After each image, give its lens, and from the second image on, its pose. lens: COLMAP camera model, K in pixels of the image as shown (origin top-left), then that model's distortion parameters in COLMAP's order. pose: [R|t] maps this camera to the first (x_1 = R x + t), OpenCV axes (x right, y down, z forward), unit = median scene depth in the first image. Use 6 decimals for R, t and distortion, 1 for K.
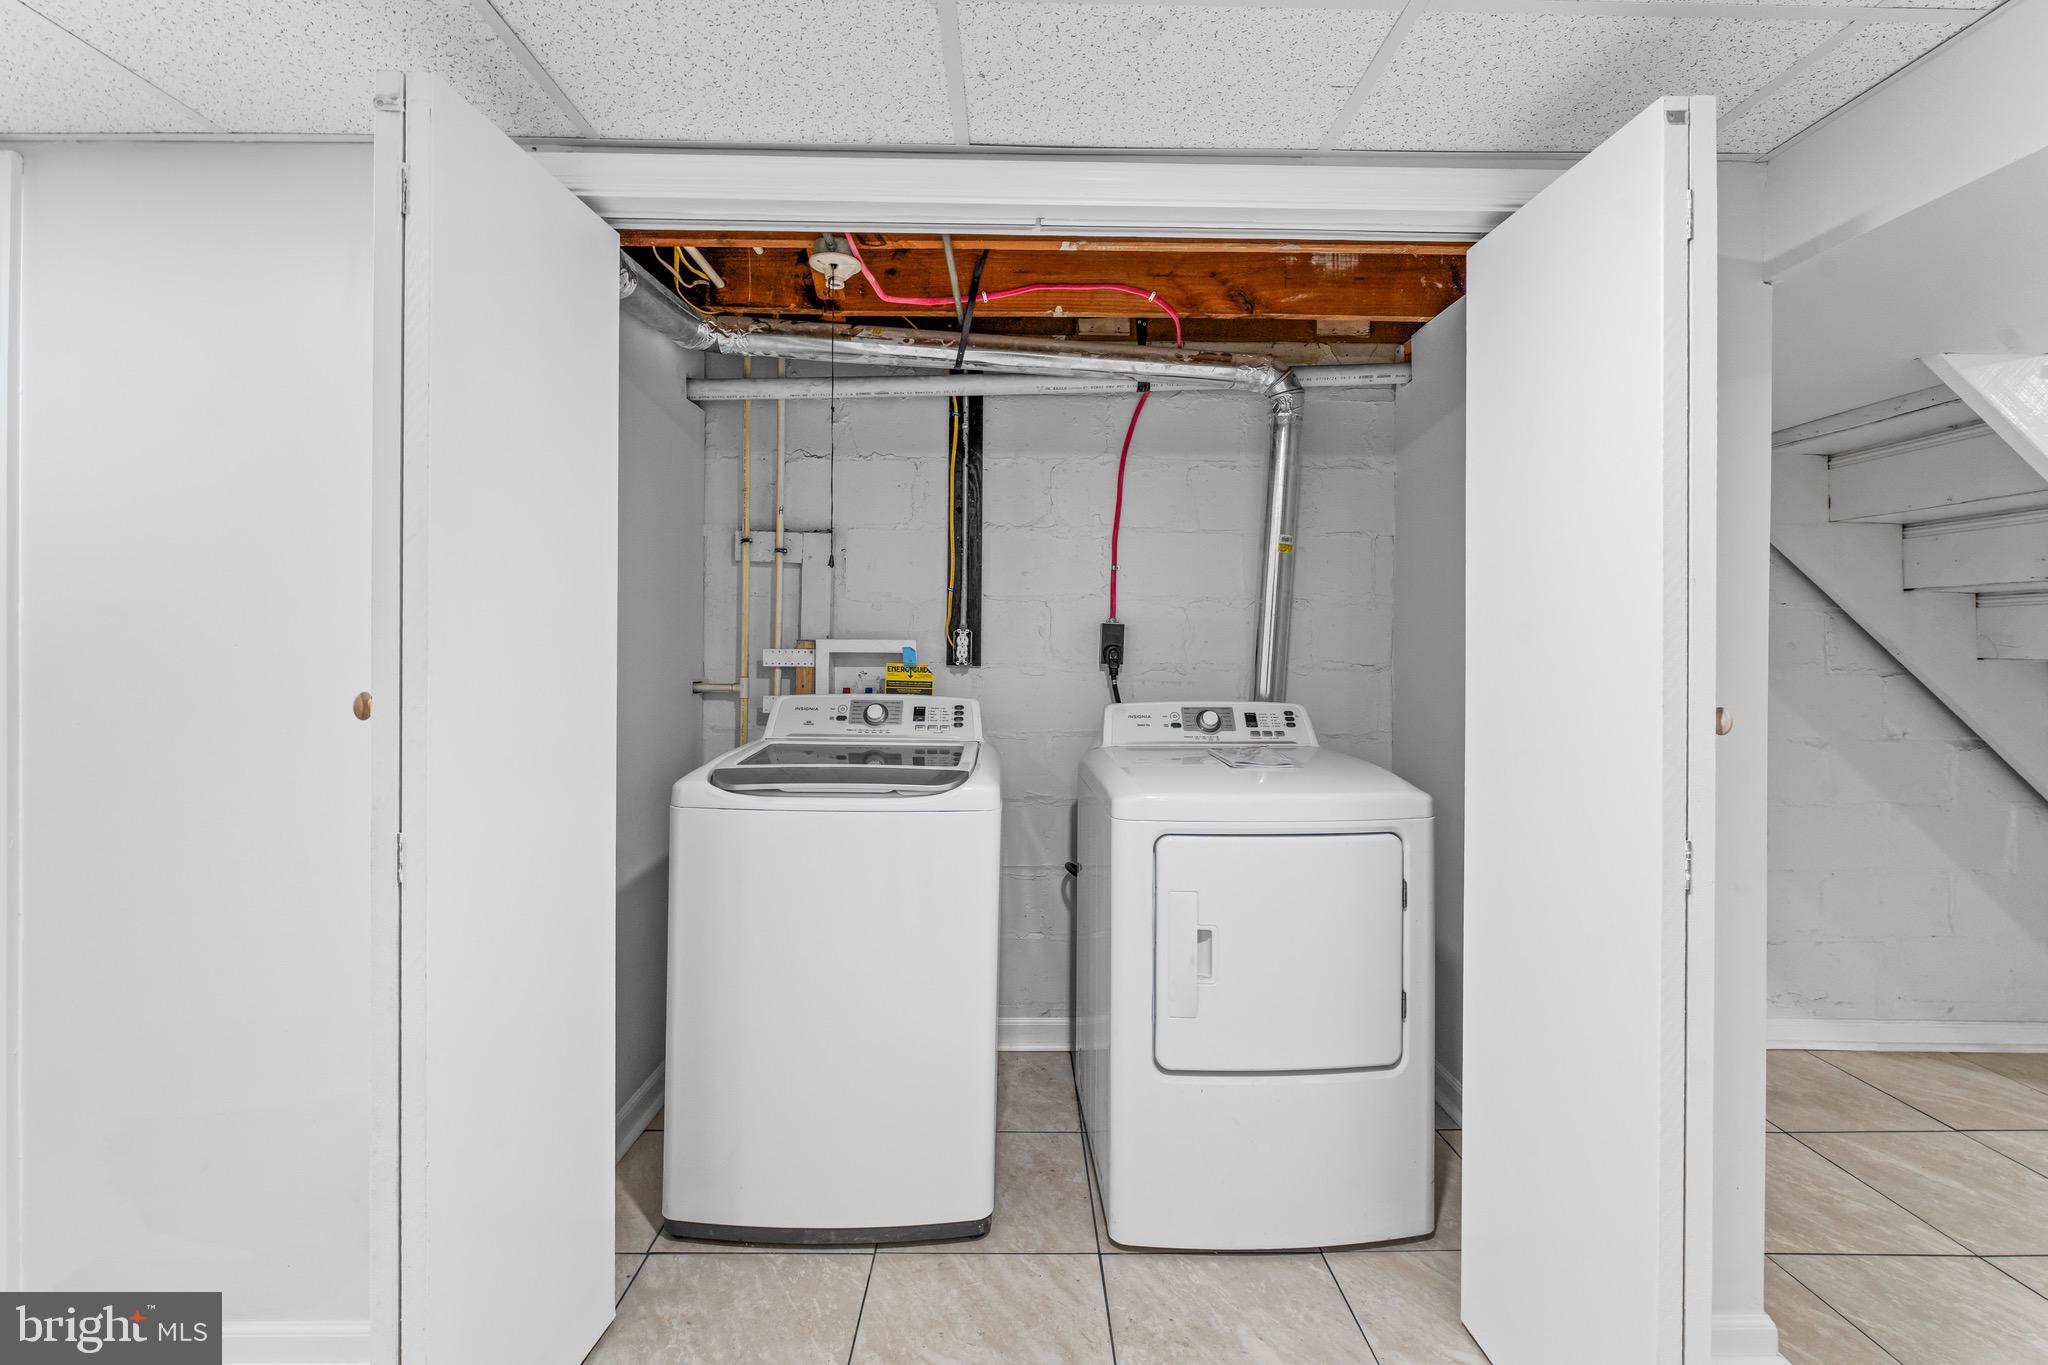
lens RADIAL K [[886.1, 0, 1036.9], [0, 886.1, 647.3], [0, 0, 1]] dist [-0.000719, 0.000088]
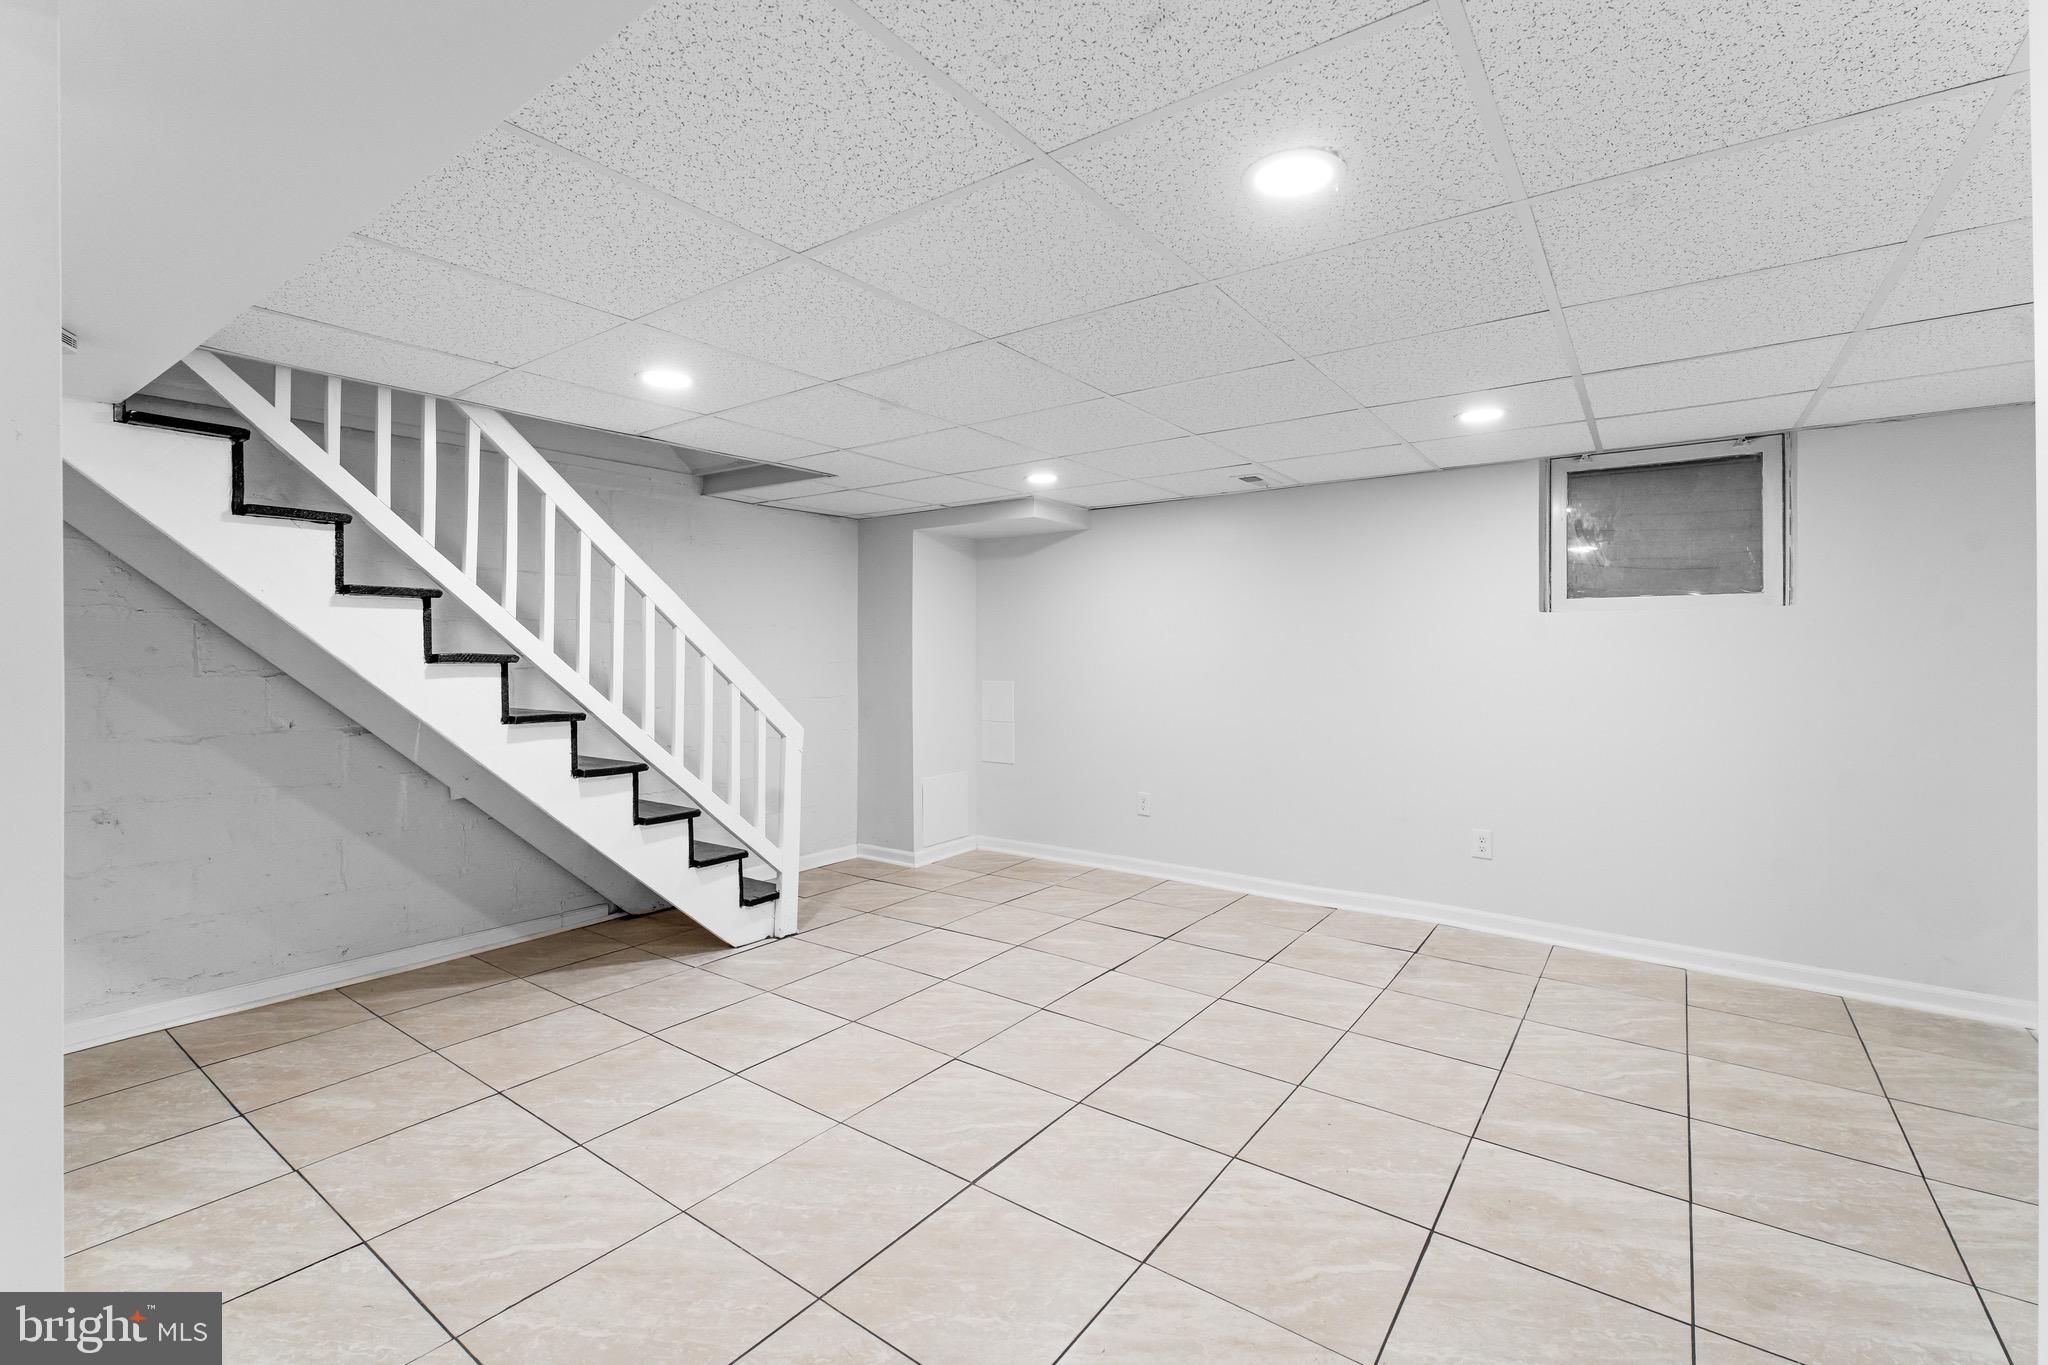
lens RADIAL K [[886.1, 0, 1036.9], [0, 886.1, 647.3], [0, 0, 1]] dist [-0.000719, 0.000088]
pose [[0.600479, -0.006616, 0.799613, 0.668385], [0.010208, 0.999948, 0.000607, 0.004709], [-0.799575, 0.007798, 0.600515, -0.499685]]
